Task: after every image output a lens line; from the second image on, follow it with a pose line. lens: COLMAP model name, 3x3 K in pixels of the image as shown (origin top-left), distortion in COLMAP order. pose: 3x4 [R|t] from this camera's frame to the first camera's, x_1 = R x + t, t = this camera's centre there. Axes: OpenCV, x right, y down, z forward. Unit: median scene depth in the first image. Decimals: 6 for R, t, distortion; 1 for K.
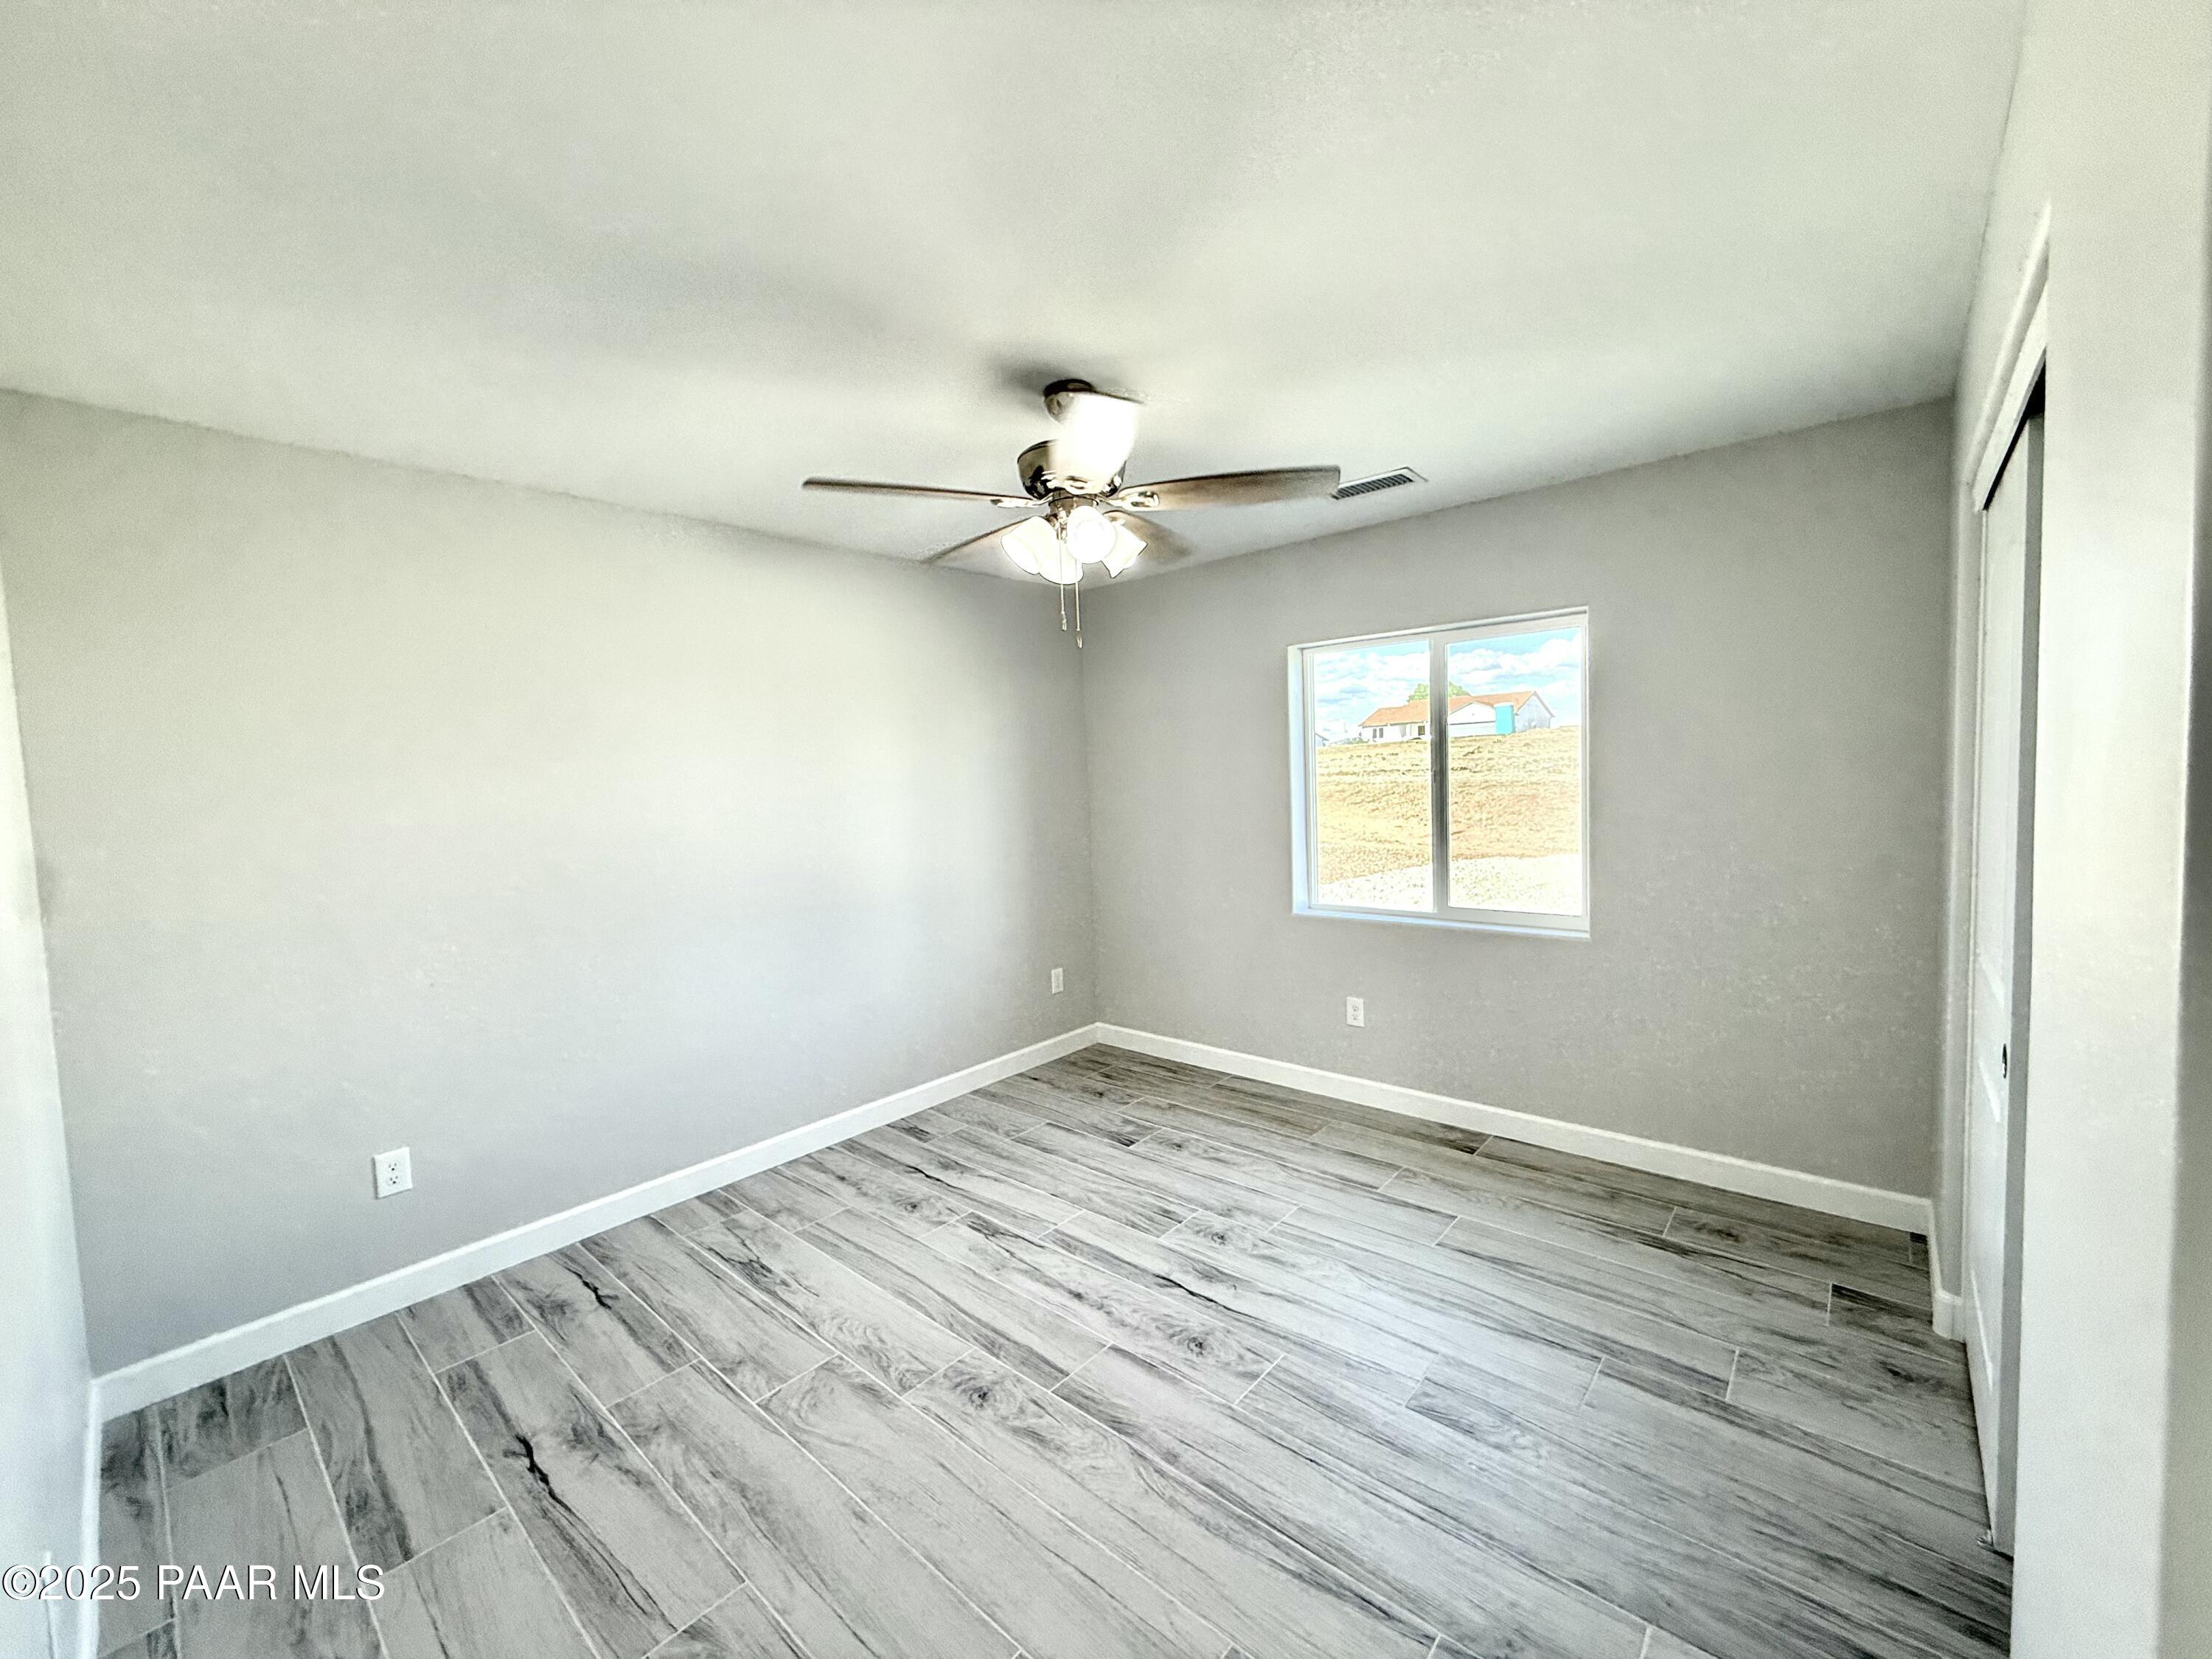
lens RADIAL K [[884.4, 0, 1104.8], [0, 884.4, 819.2], [0, 0, 1]] dist [0.012560, 0.000118]
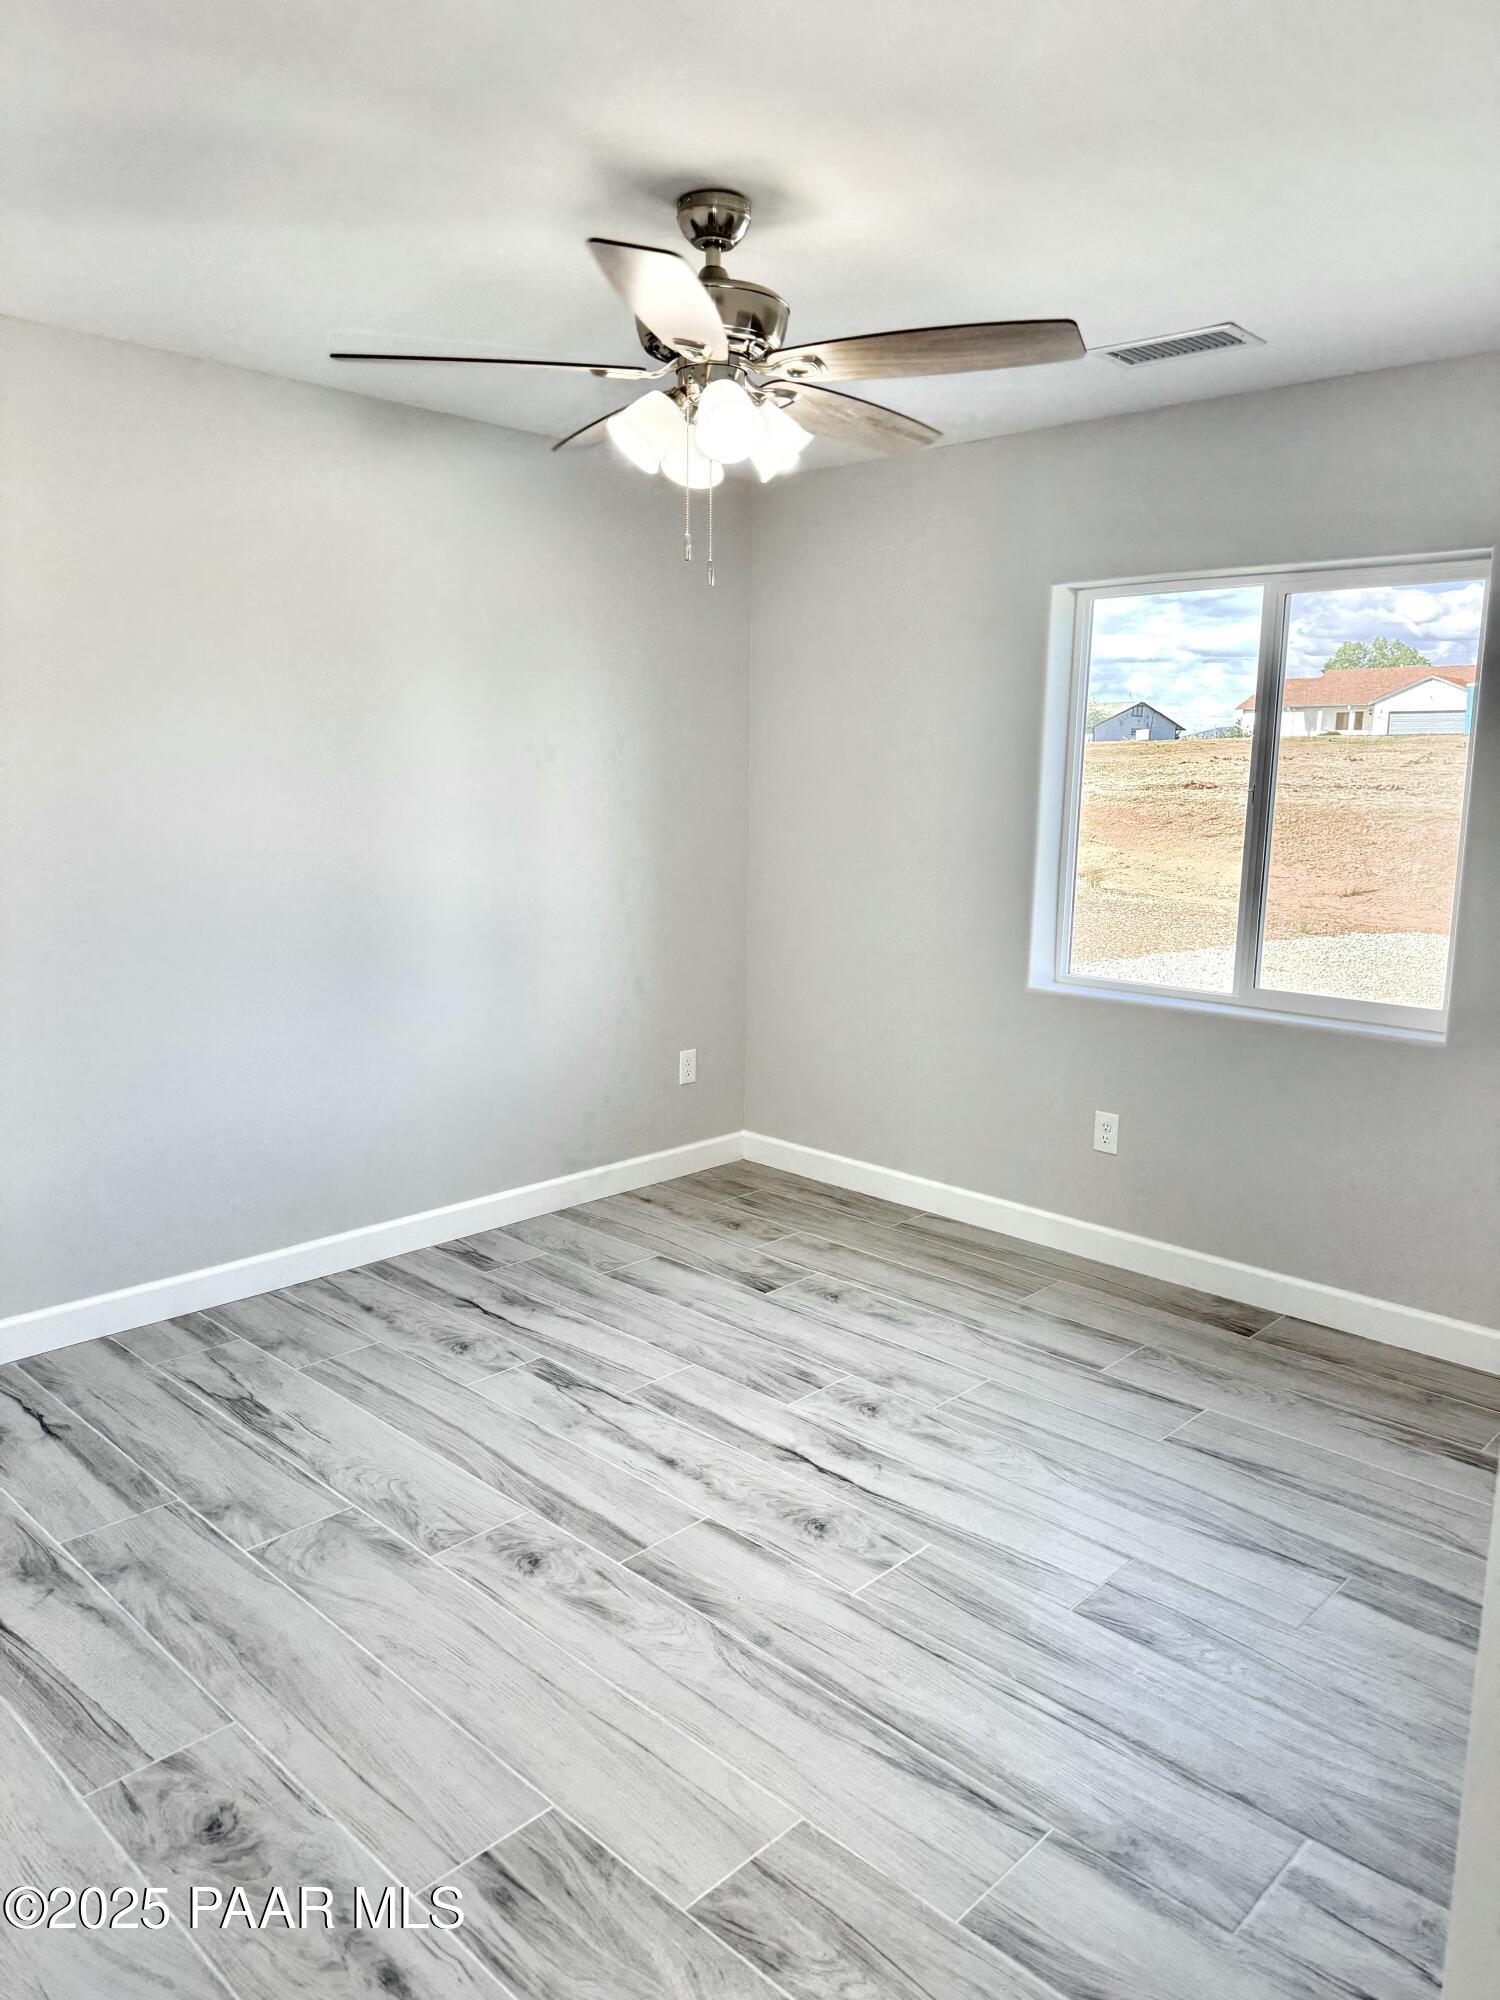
lens RADIAL K [[1397.9, 0, 750.0], [0, 1397.9, 1000.0], [0, 0, 1]] dist [0.066161, -0.078689]
pose [[0.997592, 0.060132, -0.034554, 0.054209], [-0.055774, 0.991726, 0.115627, 0.004294], [0.041221, -0.113422, 0.992691, -0.138877]]
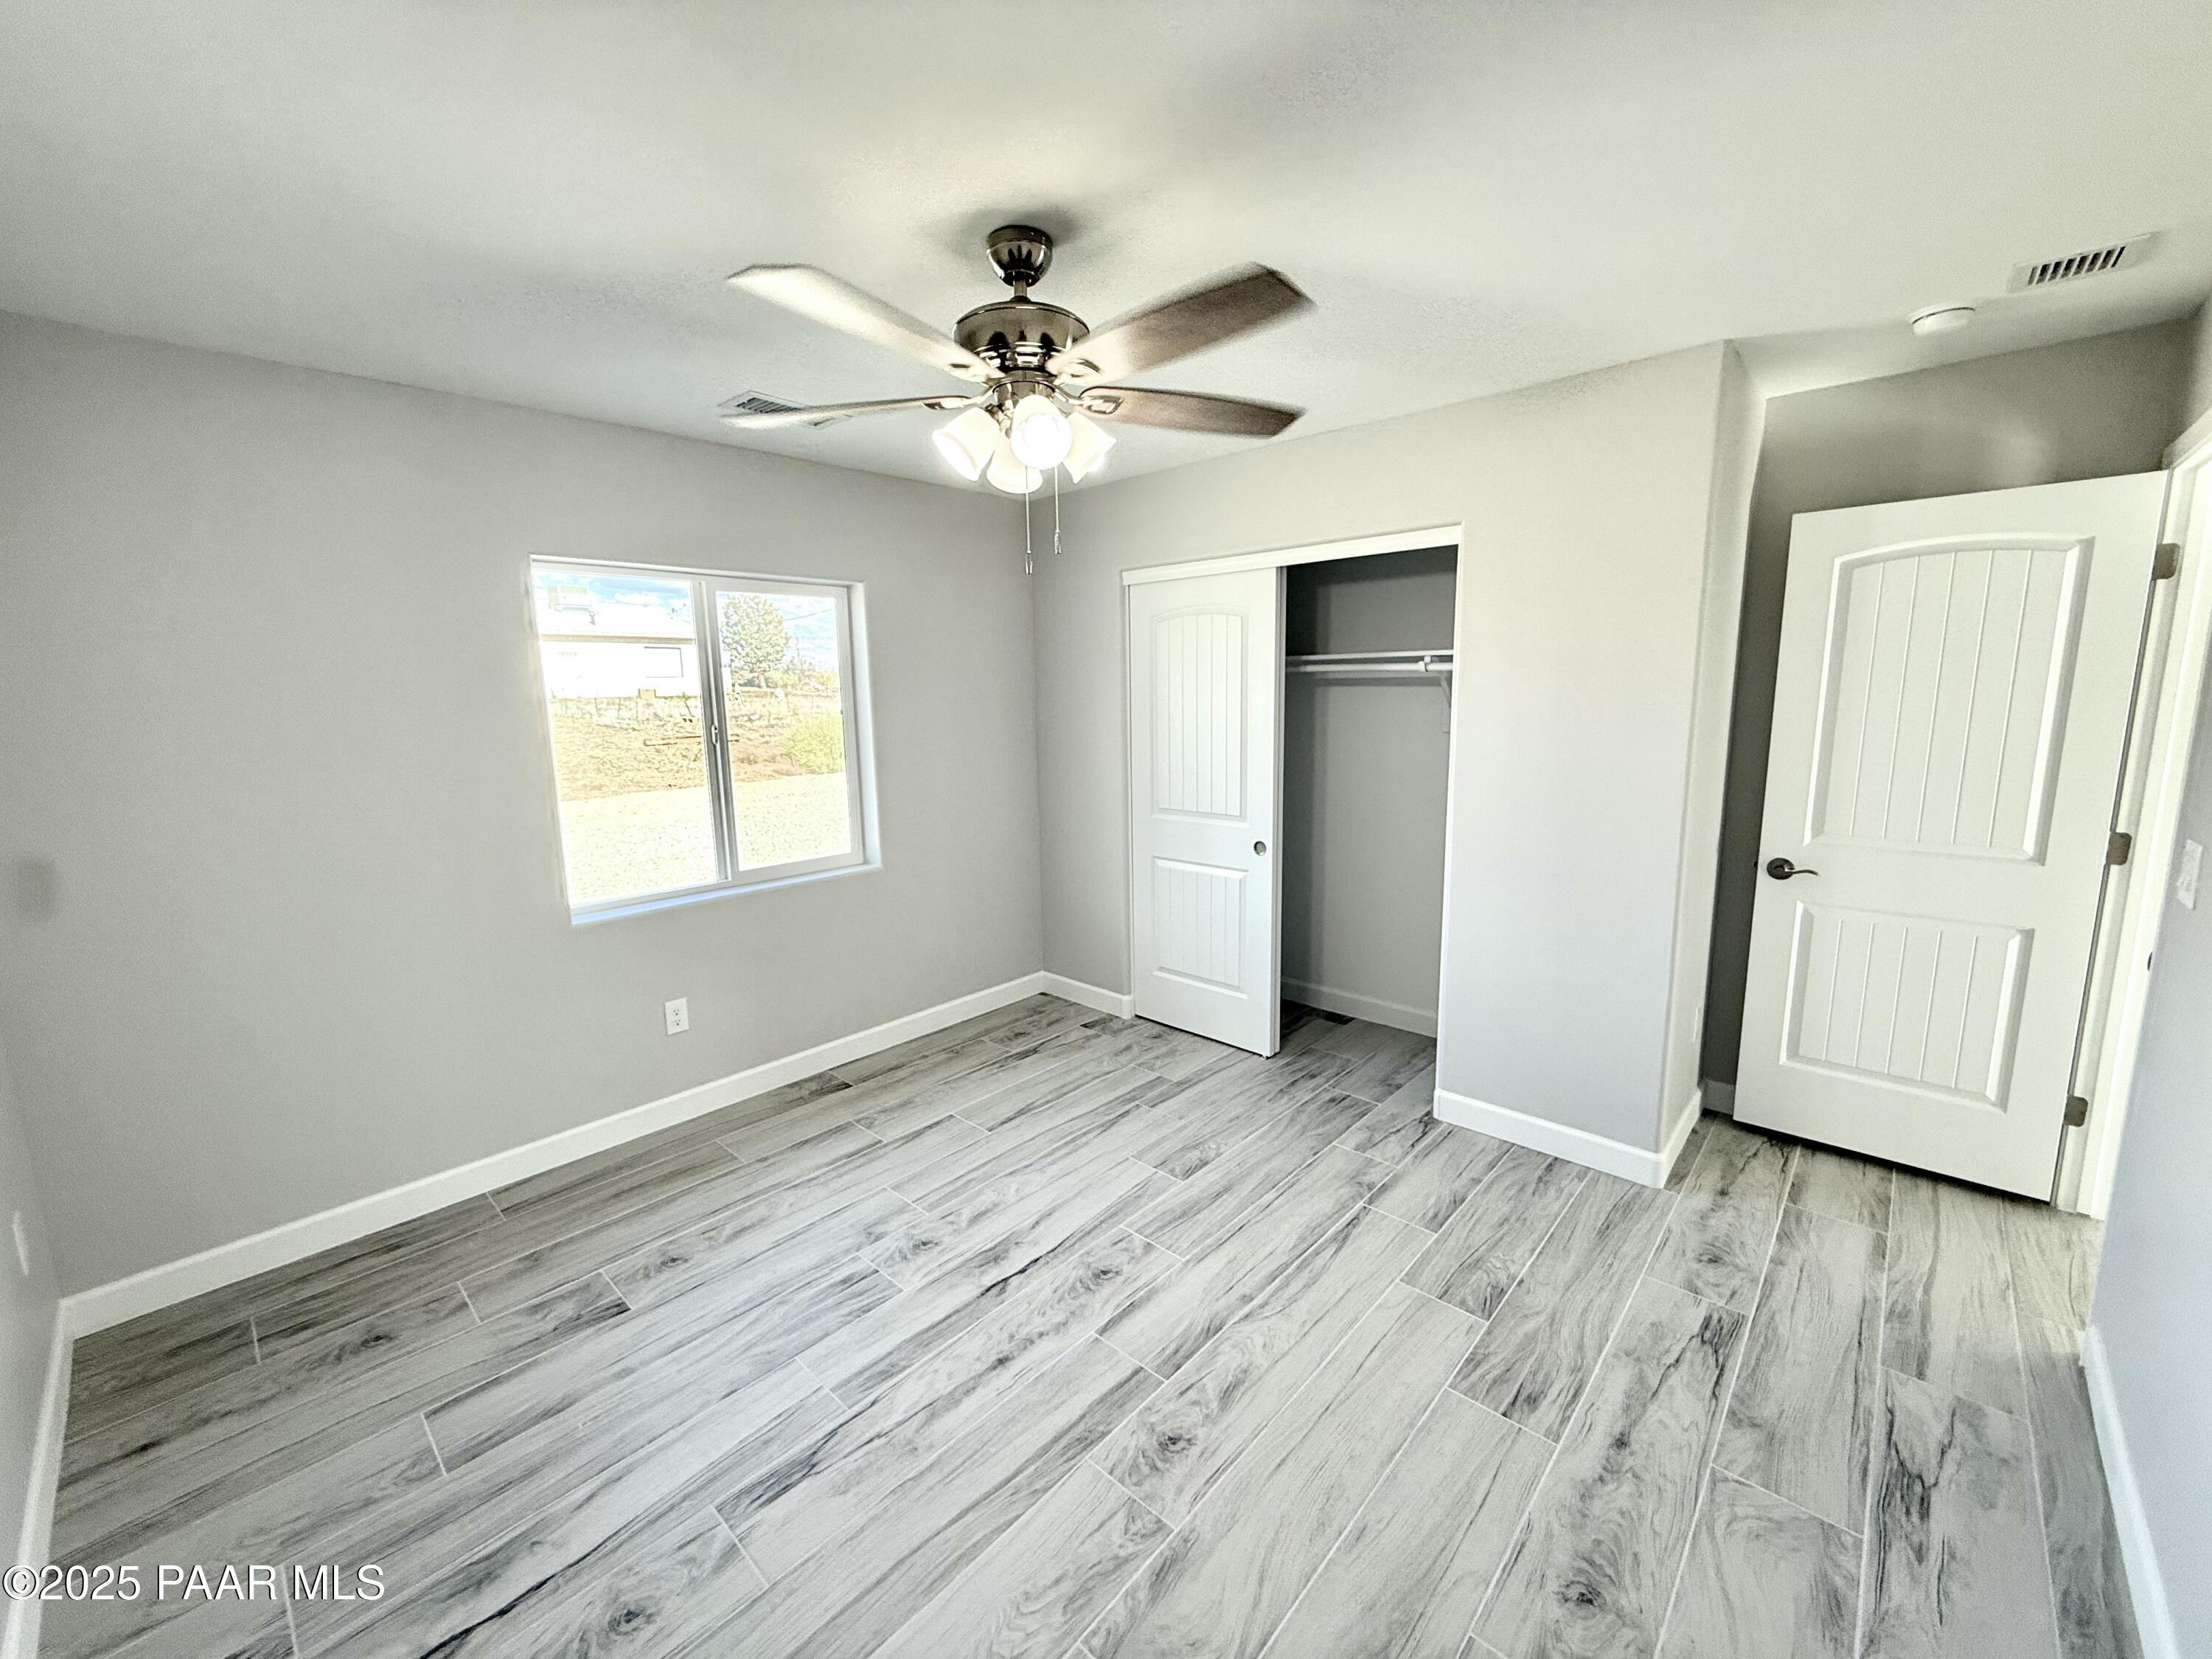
lens RADIAL K [[876.7, 0, 1099.5], [0, 876.7, 818.0], [0, 0, 1]] dist [0.018728, -0.006228]
pose [[0.033052, -0.107105, 0.993698, -0.779786], [0.066743, 0.992259, 0.104730, -0.048303], [-0.997223, 0.062860, 0.039944, 0.828094]]
